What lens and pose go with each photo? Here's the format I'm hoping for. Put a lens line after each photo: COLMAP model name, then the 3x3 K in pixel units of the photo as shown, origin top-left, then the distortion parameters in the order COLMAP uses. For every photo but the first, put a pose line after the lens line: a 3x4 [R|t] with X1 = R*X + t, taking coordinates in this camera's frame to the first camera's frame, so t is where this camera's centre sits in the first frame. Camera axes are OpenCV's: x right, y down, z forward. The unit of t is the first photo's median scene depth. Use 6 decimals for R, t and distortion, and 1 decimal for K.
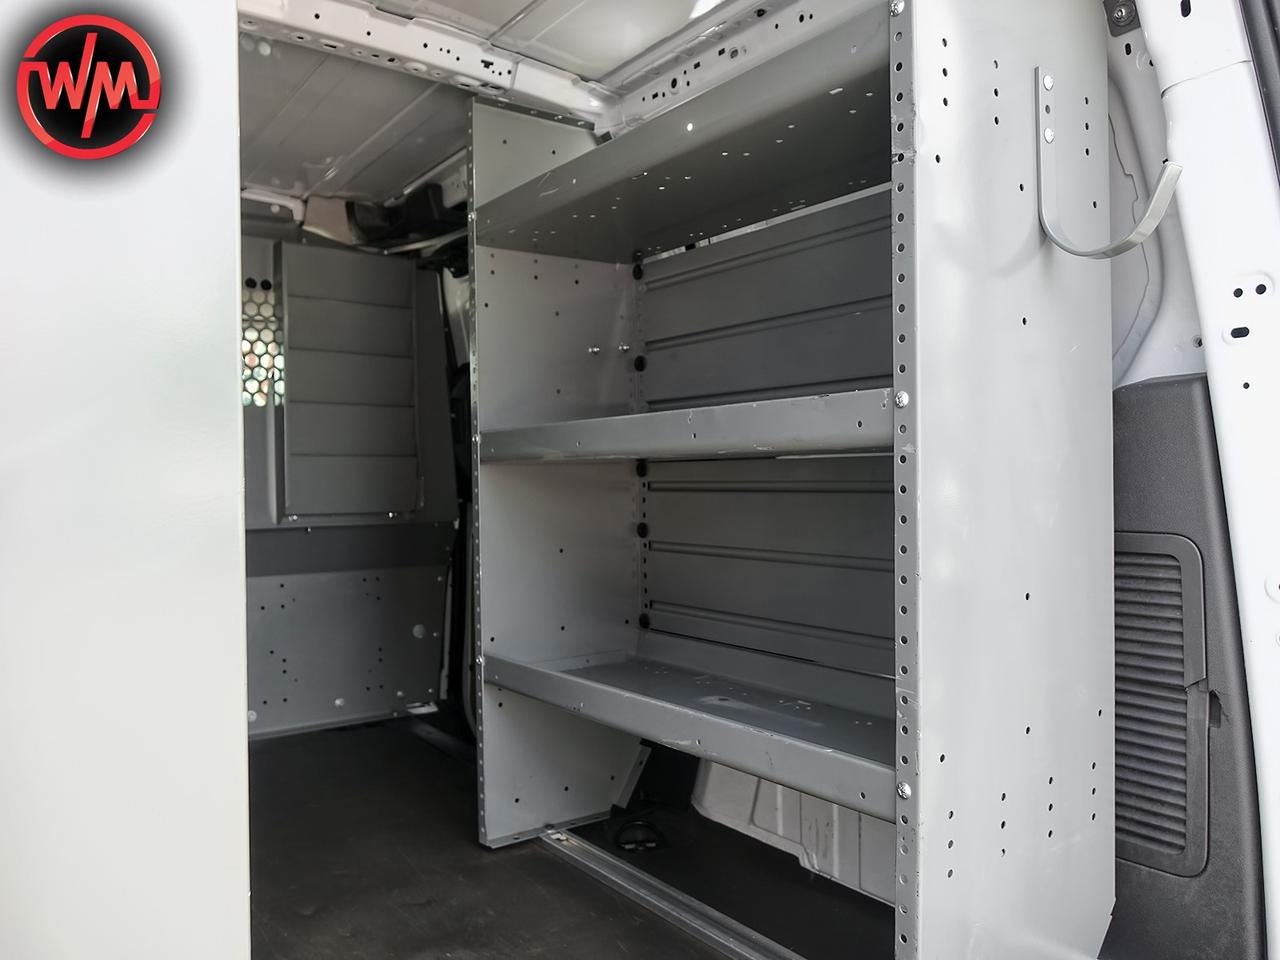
lens RADIAL K [[960.0, 0, 638.5], [0, 960.0, 477.6], [0, 0, 1]] dist [0.005067, 0.001237]
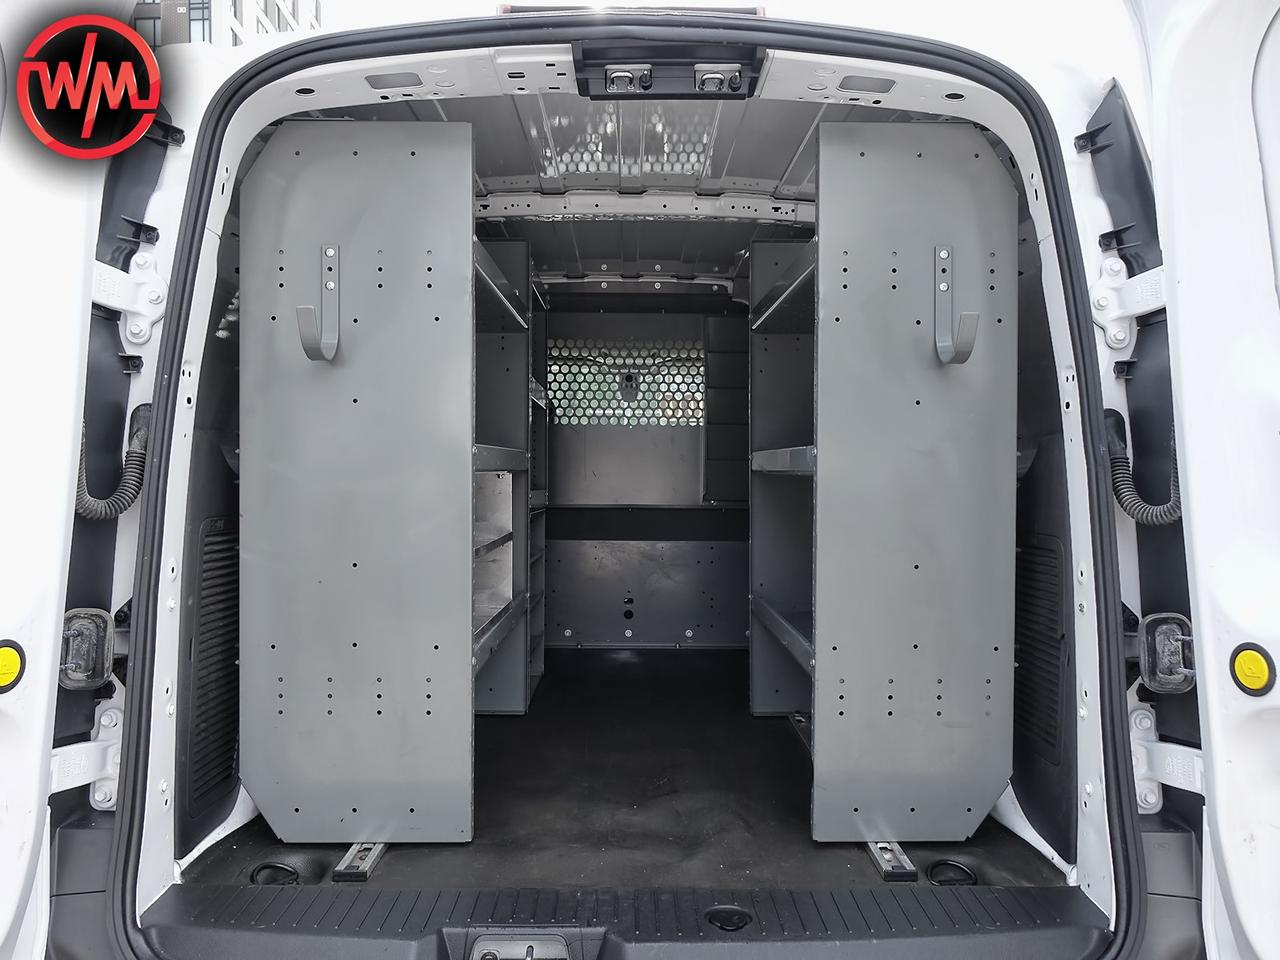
lens RADIAL K [[960.0, 0, 640.5], [0, 960.0, 479.4], [0, 0, 1]] dist [0.005067, 0.001237]
pose [[0.815201, 0.029596, -0.578422, 0.555690], [-0.020141, 0.999538, 0.022758, -0.031945], [0.578828, -0.006902, 0.815421, -0.366778]]
